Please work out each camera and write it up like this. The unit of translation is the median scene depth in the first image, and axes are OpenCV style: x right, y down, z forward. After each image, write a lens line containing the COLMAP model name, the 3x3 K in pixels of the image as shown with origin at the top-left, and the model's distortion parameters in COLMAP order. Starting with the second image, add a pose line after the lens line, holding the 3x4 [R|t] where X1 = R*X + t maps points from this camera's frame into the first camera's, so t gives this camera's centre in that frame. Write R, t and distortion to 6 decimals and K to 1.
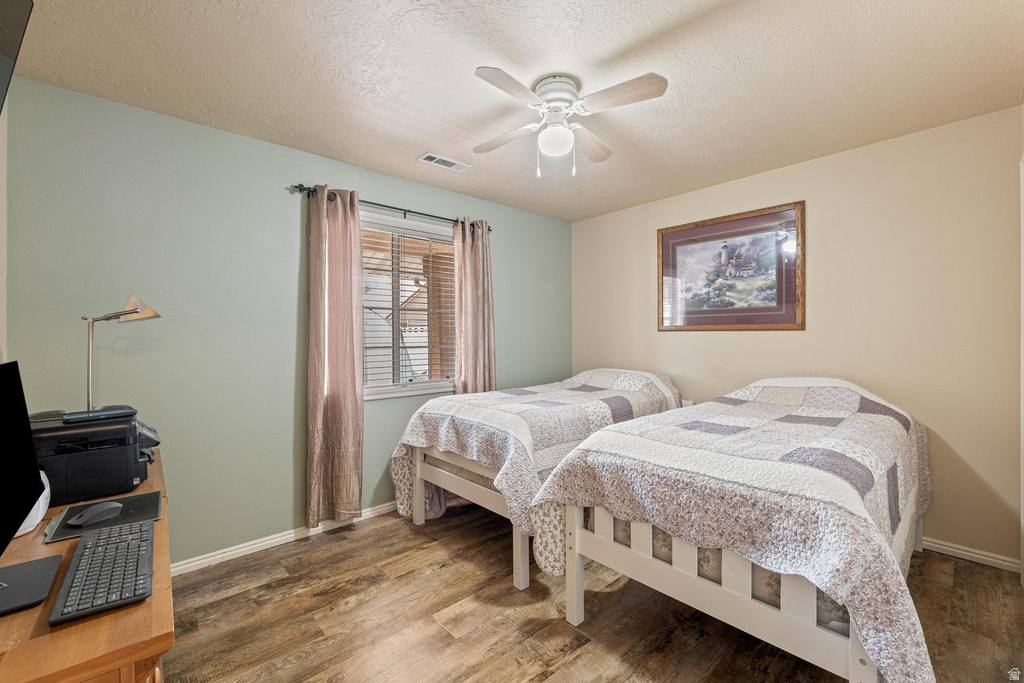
lens RADIAL K [[420.9, 0, 508.1], [0, 420.9, 336.9], [0, 0, 1]] dist [-0.014062, 0.000067]
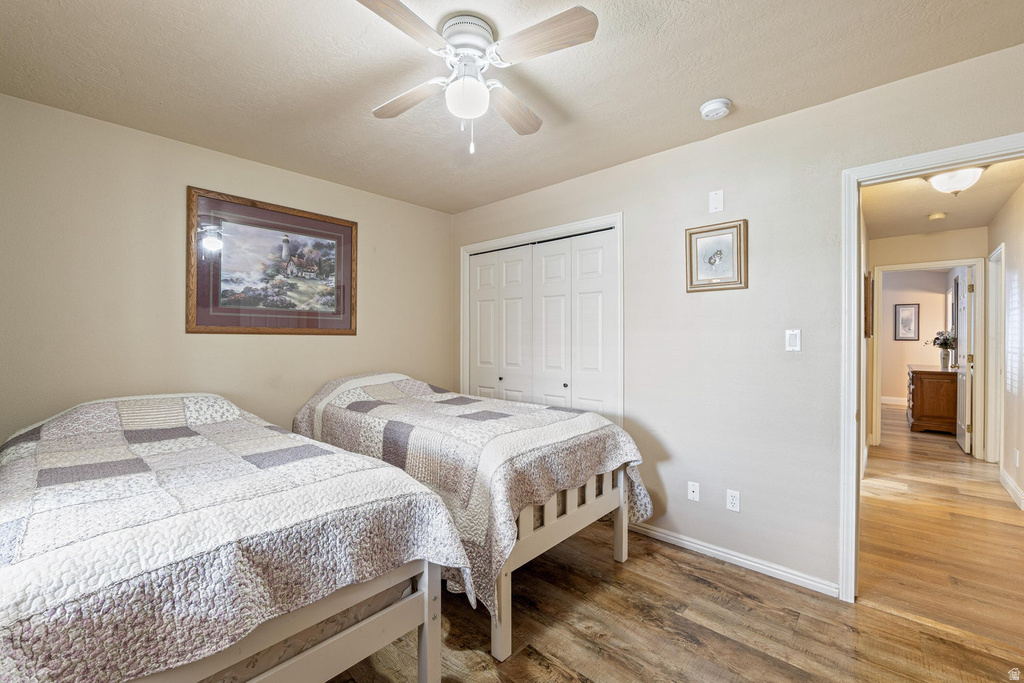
lens RADIAL K [[418.0, 0, 512.0], [0, 418.0, 341.5], [0, 0, 1]] dist [0.001559, 0.000195]
pose [[-0.091149, -0.001522, 0.995836, -0.429605], [0.002272, 0.999996, 0.001736, 0.000289], [-0.995835, 0.002421, -0.091145, 0.612234]]
